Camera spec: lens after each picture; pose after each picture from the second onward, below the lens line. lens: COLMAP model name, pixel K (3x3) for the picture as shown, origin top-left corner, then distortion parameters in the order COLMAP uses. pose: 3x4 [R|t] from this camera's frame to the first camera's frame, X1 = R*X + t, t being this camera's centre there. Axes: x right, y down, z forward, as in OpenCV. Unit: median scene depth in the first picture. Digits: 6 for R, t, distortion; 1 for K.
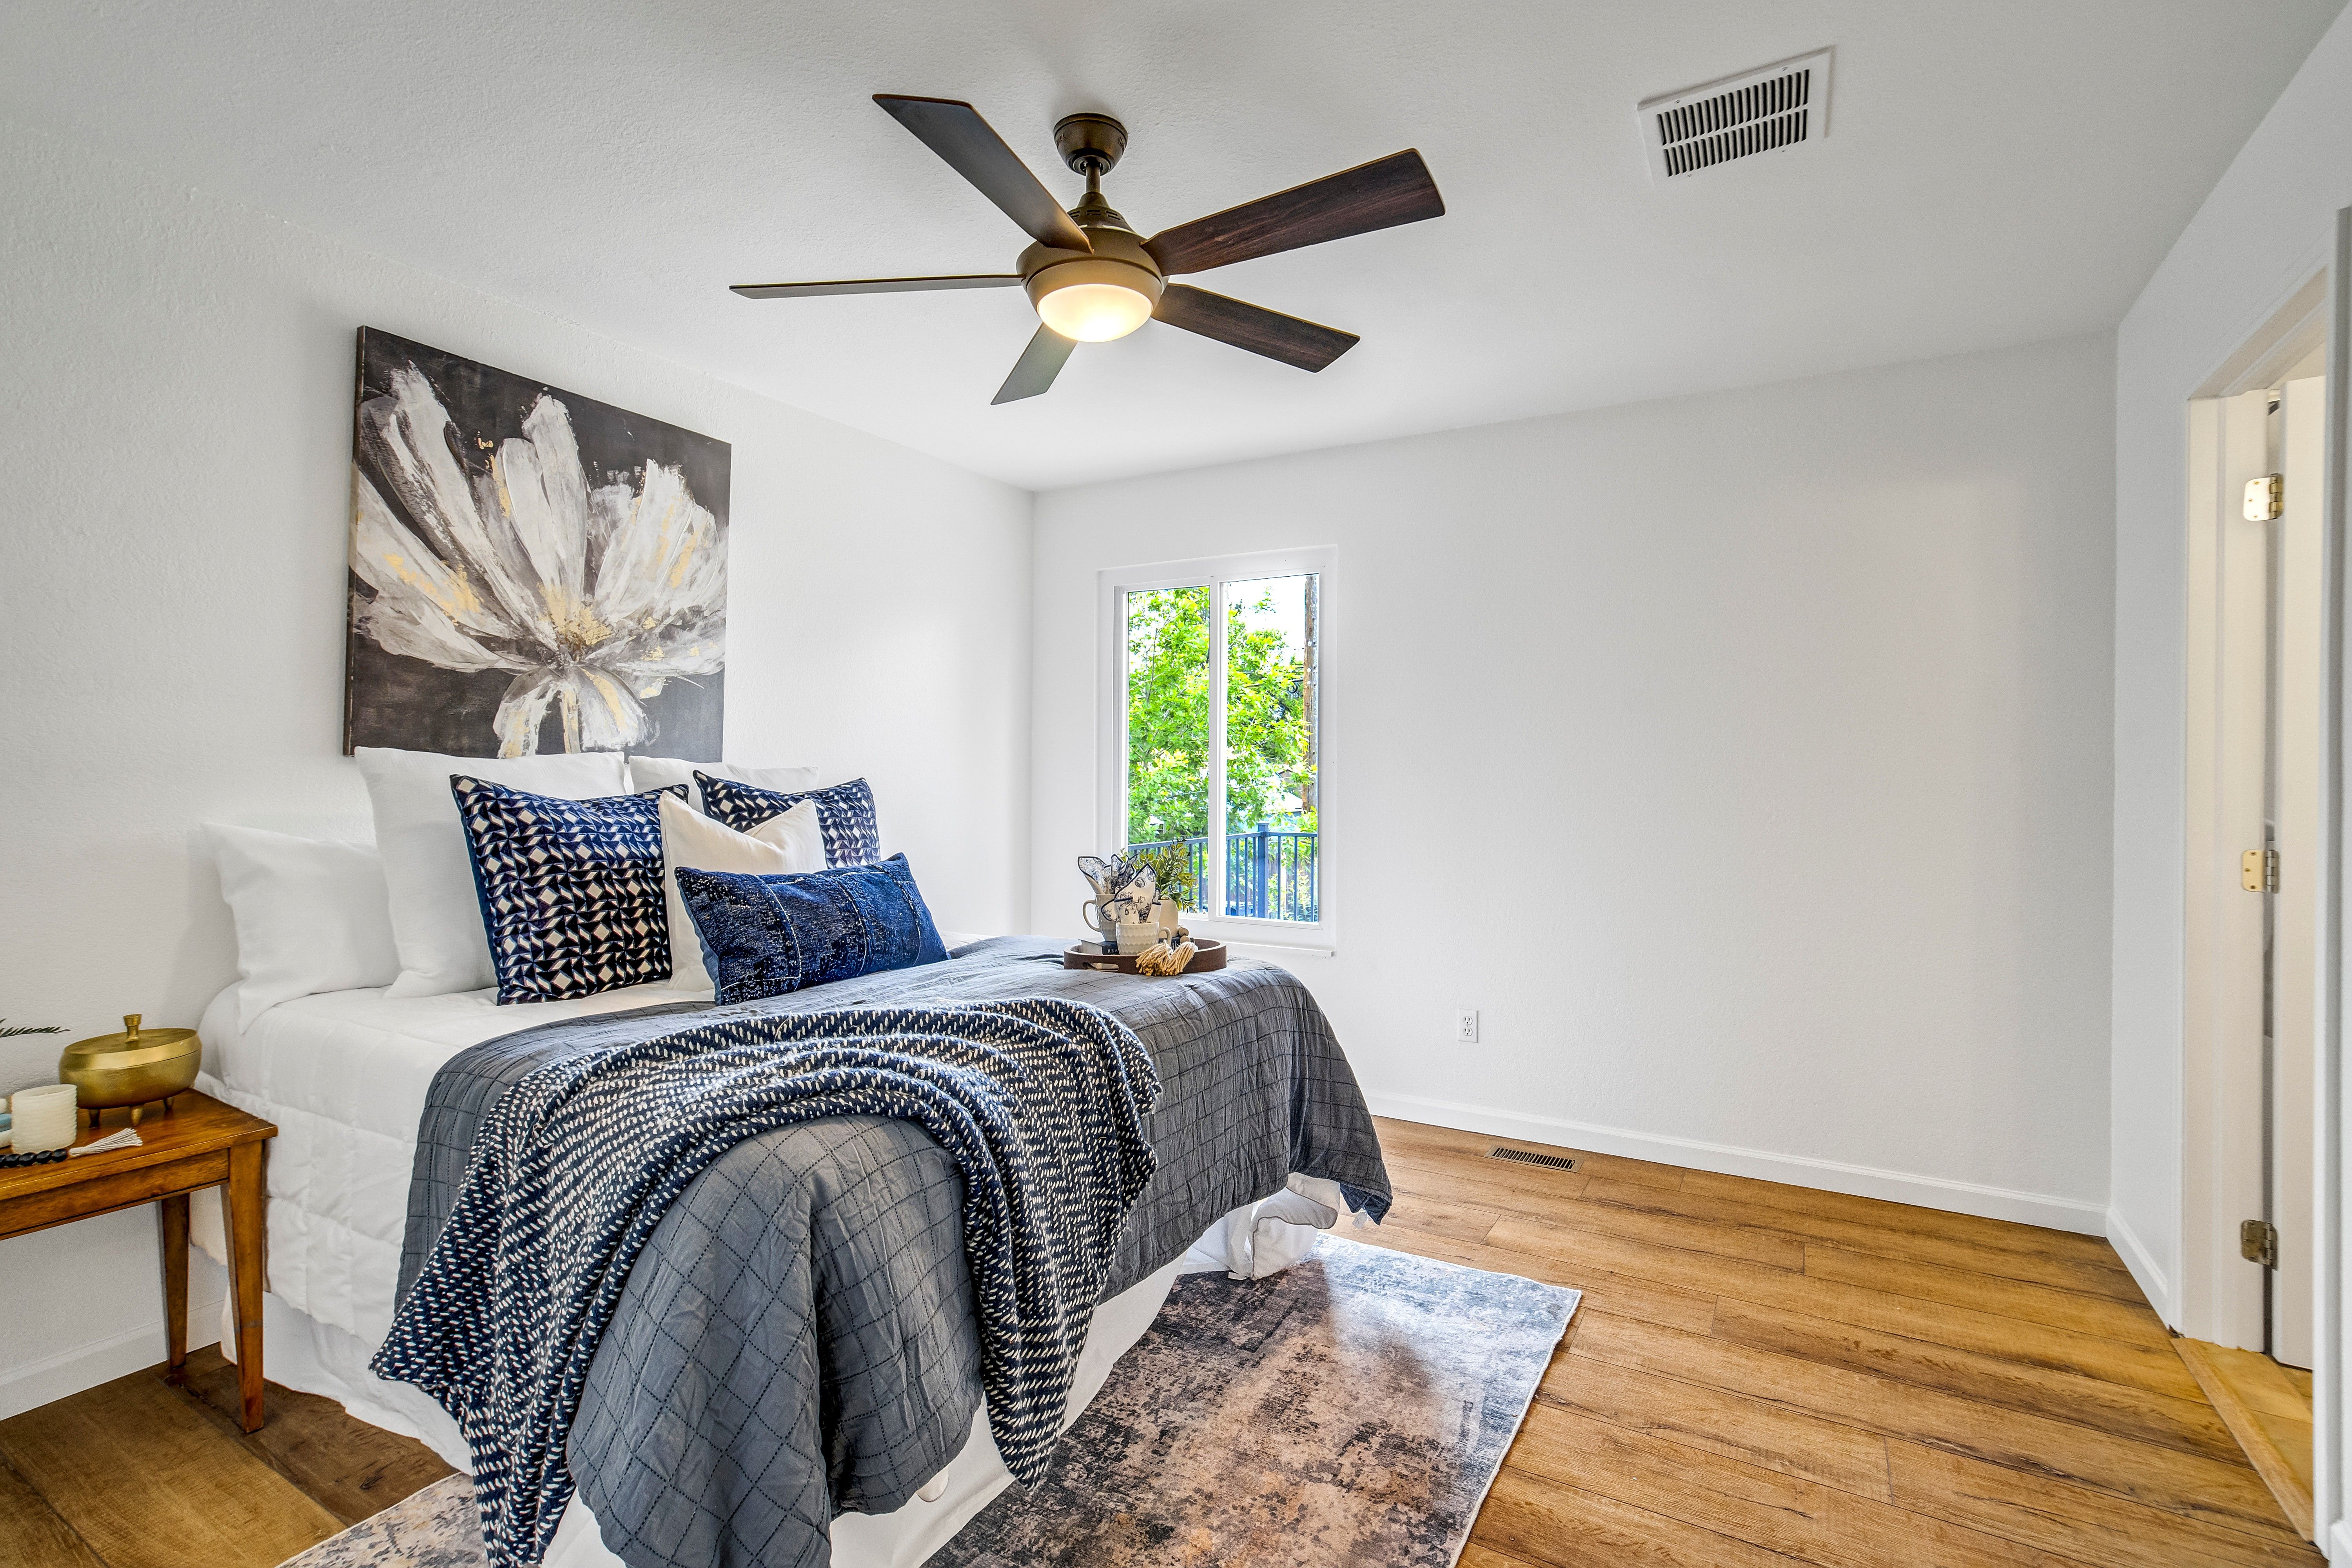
lens RADIAL K [[1091.5, 0, 1167.6], [0, 1091.5, 783.8], [0, 0, 1]] dist [-0.037387, 0.016112]
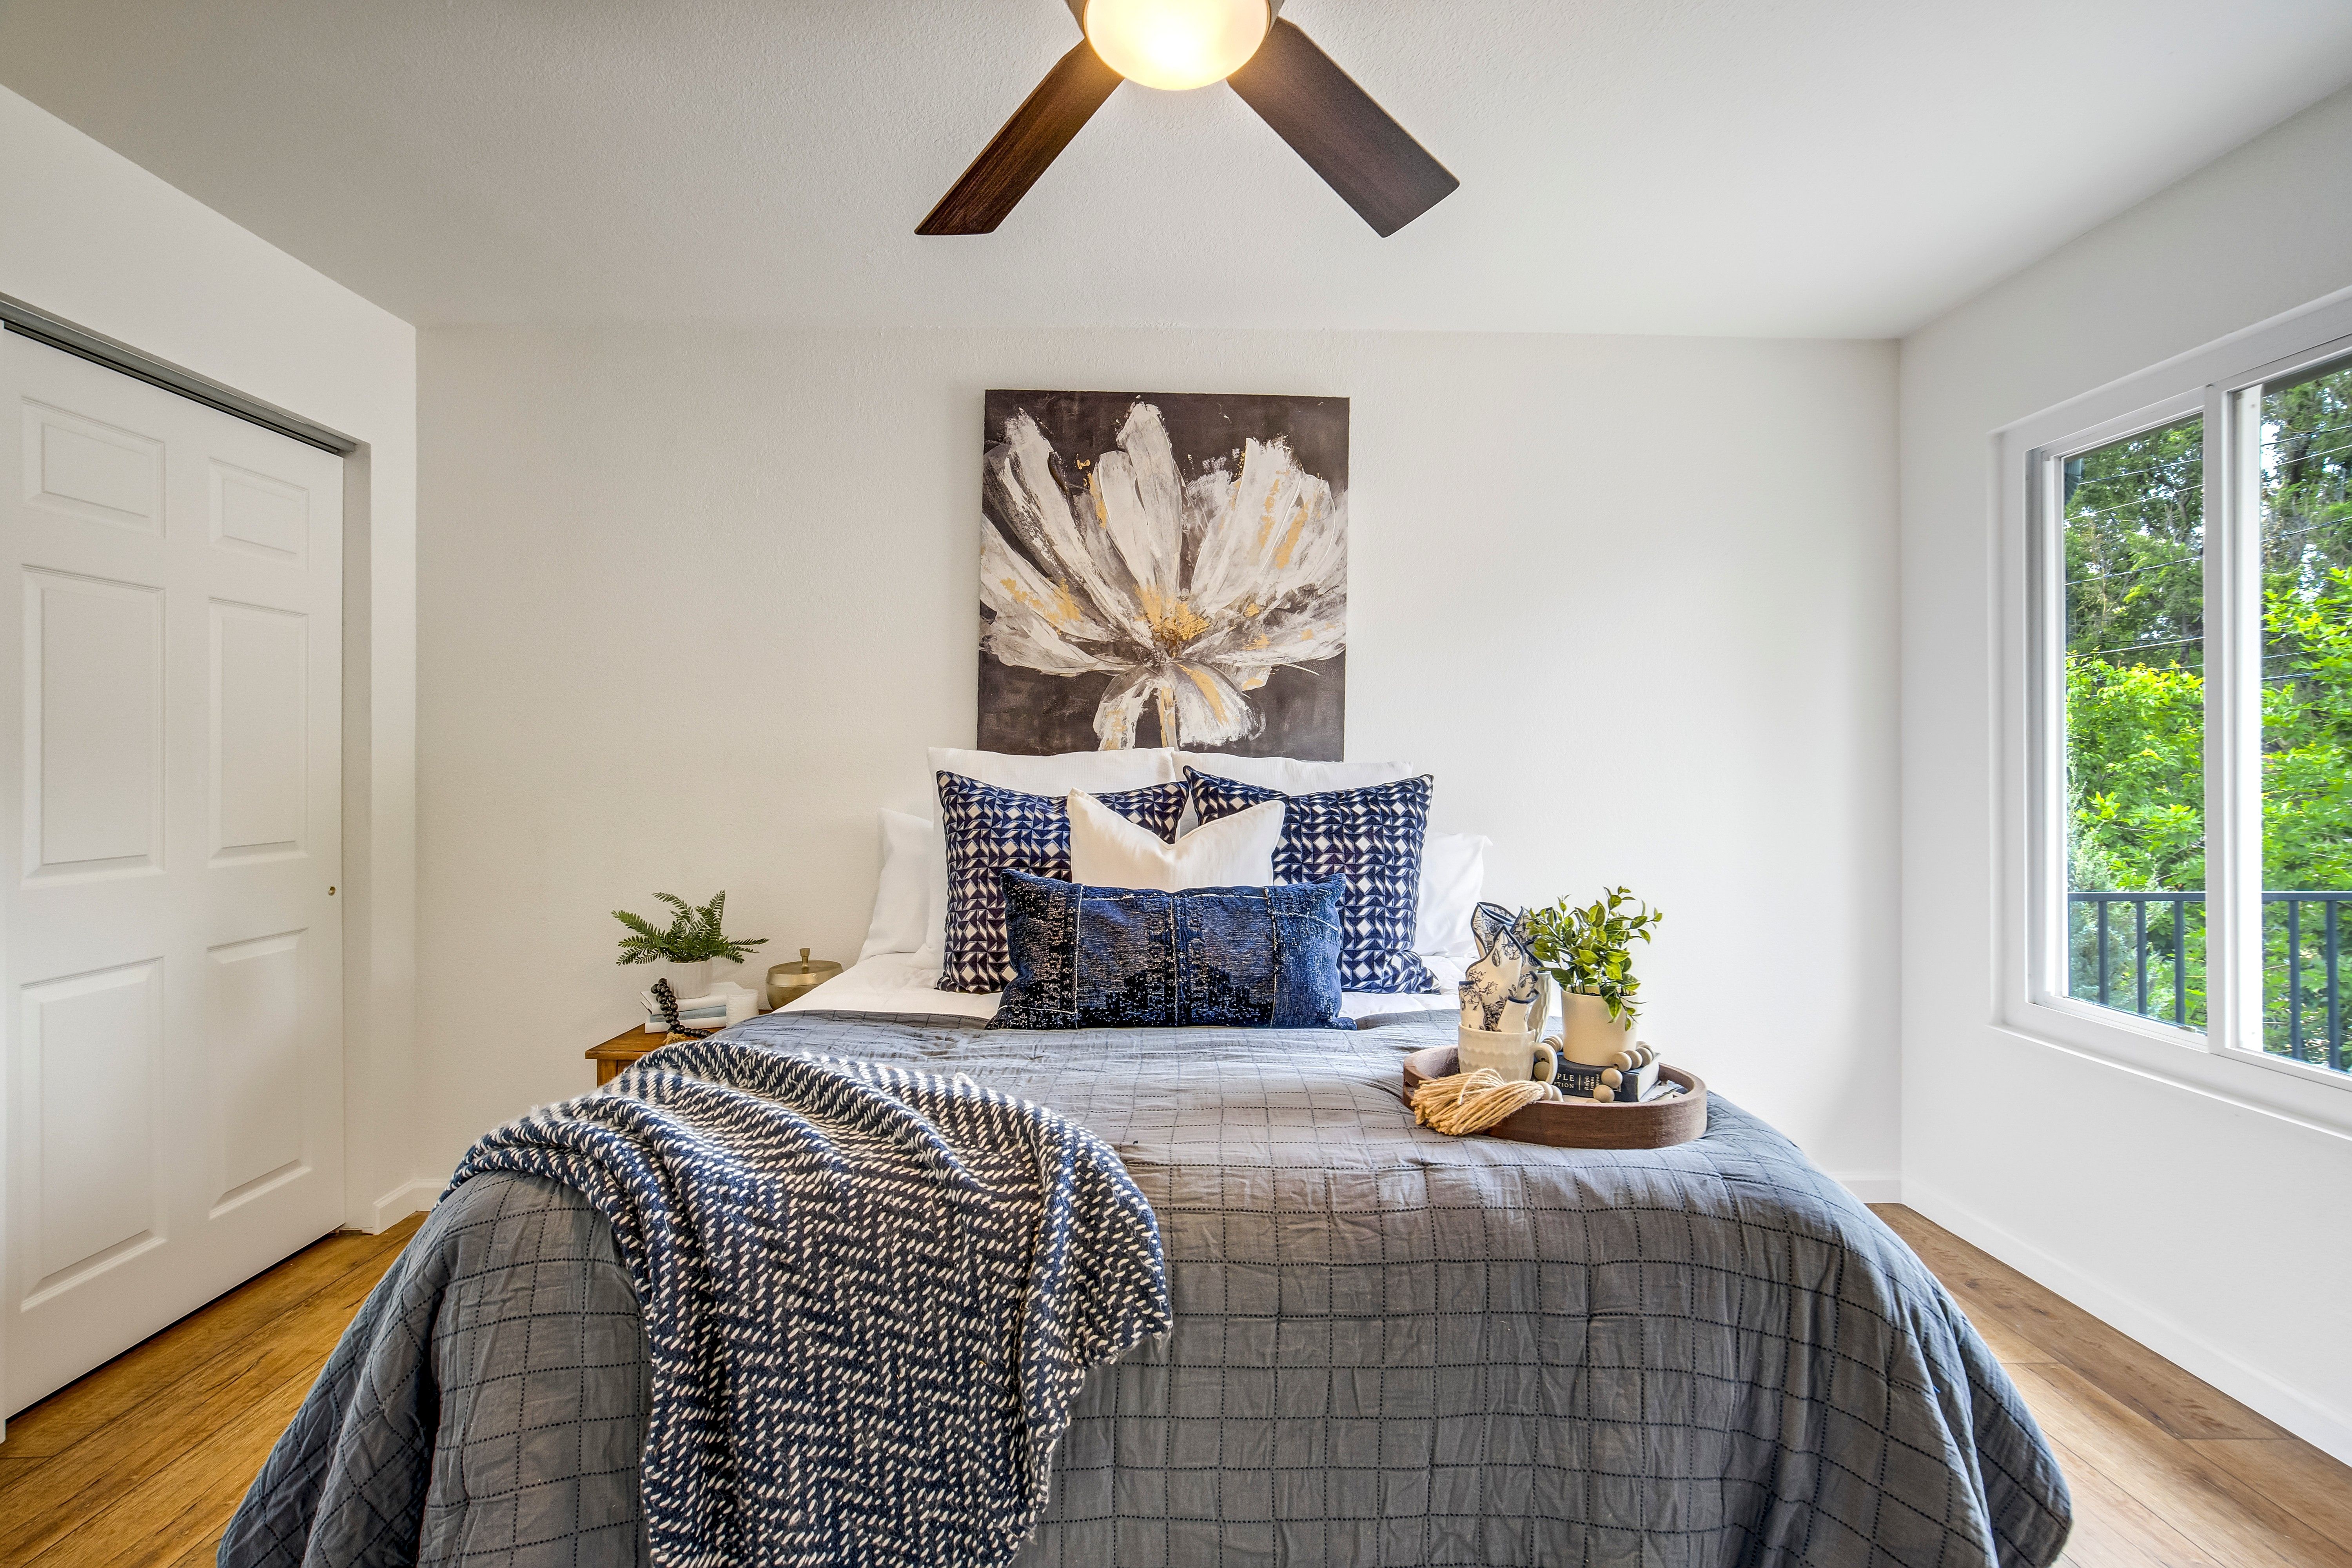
lens RADIAL K [[1091.5, 0, 1178.9], [0, 1091.5, 764.8], [0, 0, 1]] dist [-0.037387, 0.016112]
pose [[0.530102, -0.004744, -0.847921, 0.328043], [-0.004012, 0.999959, -0.008102, -0.005538], [0.847924, 0.007697, 0.530061, 0.487163]]
